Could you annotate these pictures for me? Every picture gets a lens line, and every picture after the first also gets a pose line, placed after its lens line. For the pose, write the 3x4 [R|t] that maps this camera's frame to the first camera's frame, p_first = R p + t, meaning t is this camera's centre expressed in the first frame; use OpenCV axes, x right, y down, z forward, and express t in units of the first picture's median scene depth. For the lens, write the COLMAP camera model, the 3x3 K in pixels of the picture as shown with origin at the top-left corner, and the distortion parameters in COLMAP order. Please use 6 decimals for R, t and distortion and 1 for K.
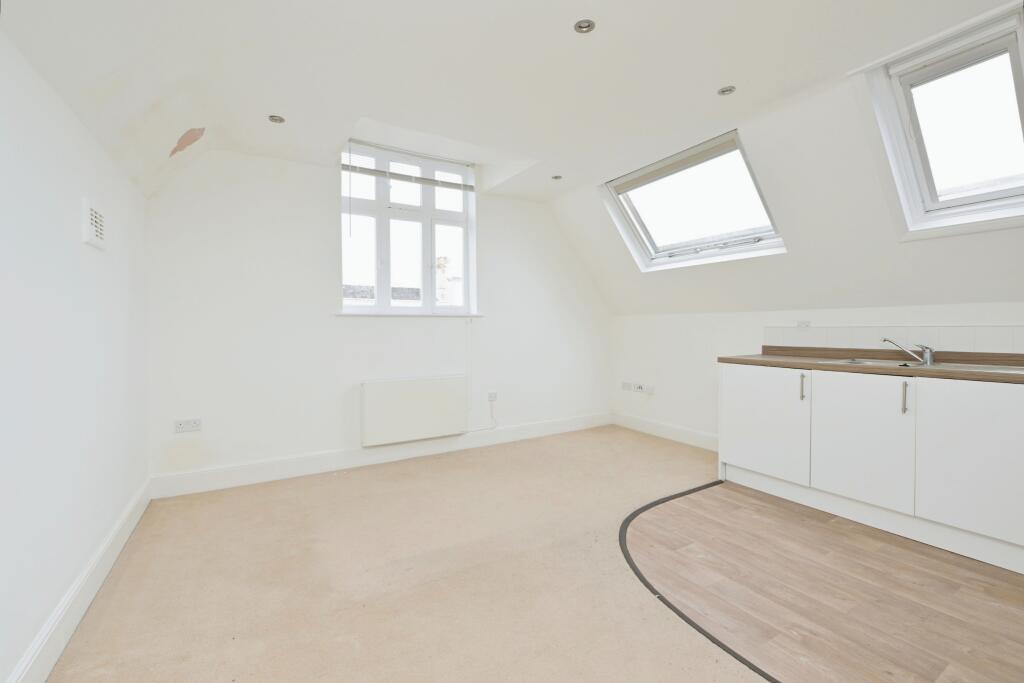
lens RADIAL K [[435.9, 0, 512.4], [0, 435.9, 330.7], [0, 0, 1]] dist [-0.002074, -0.000673]
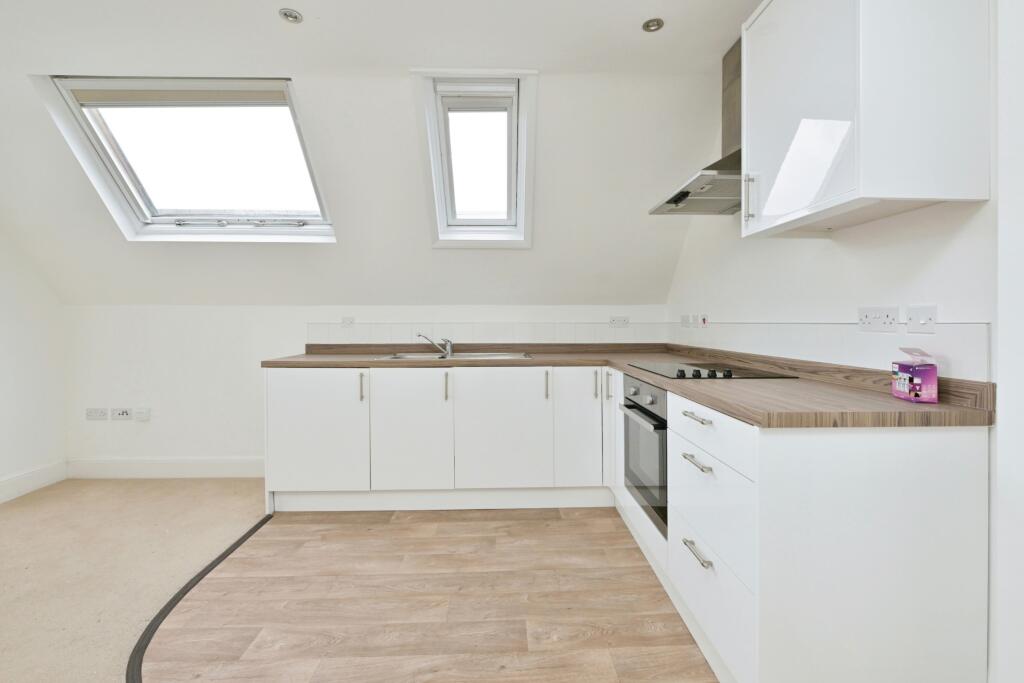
lens RADIAL K [[435.9, 0, 512.4], [0, 435.9, 330.7], [0, 0, 1]] dist [-0.002074, -0.000673]
pose [[0.489169, -0.013674, 0.872082, 0.005543], [0.005738, 0.999906, 0.012460, -0.002641], [-0.872170, -0.001091, 0.489201, 0.270898]]
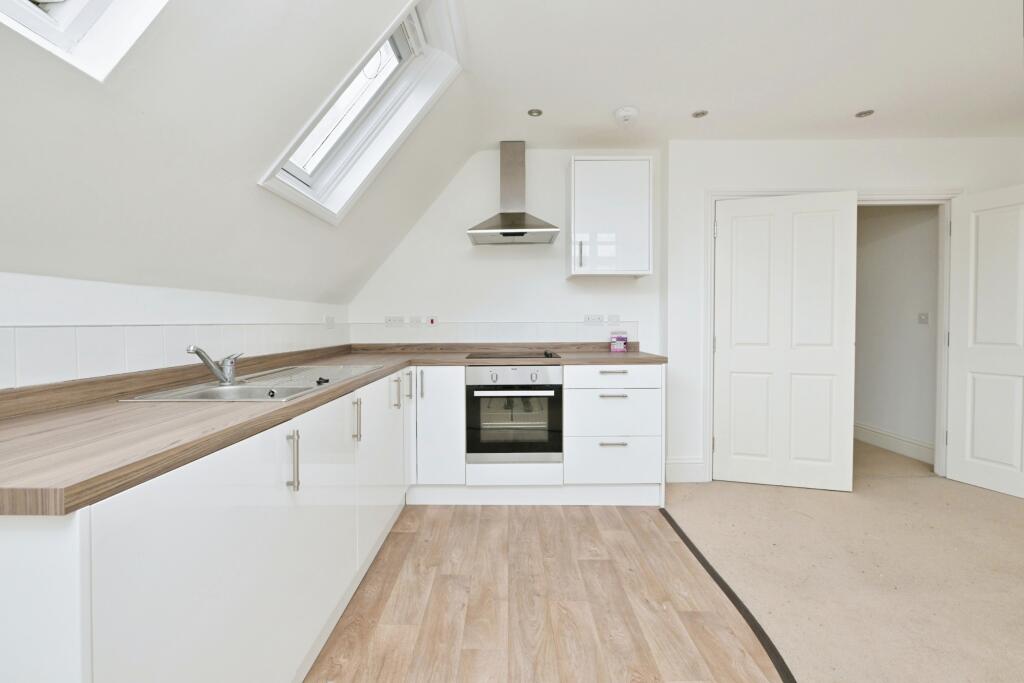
lens RADIAL K [[435.9, 0, 512.4], [0, 435.9, 330.7], [0, 0, 1]] dist [-0.002074, -0.000673]
pose [[-0.858796, 0.000358, 0.512317, 0.265925], [0.012660, 0.999709, 0.020523, -0.005758], [-0.512161, 0.024111, -0.858551, 1.318784]]
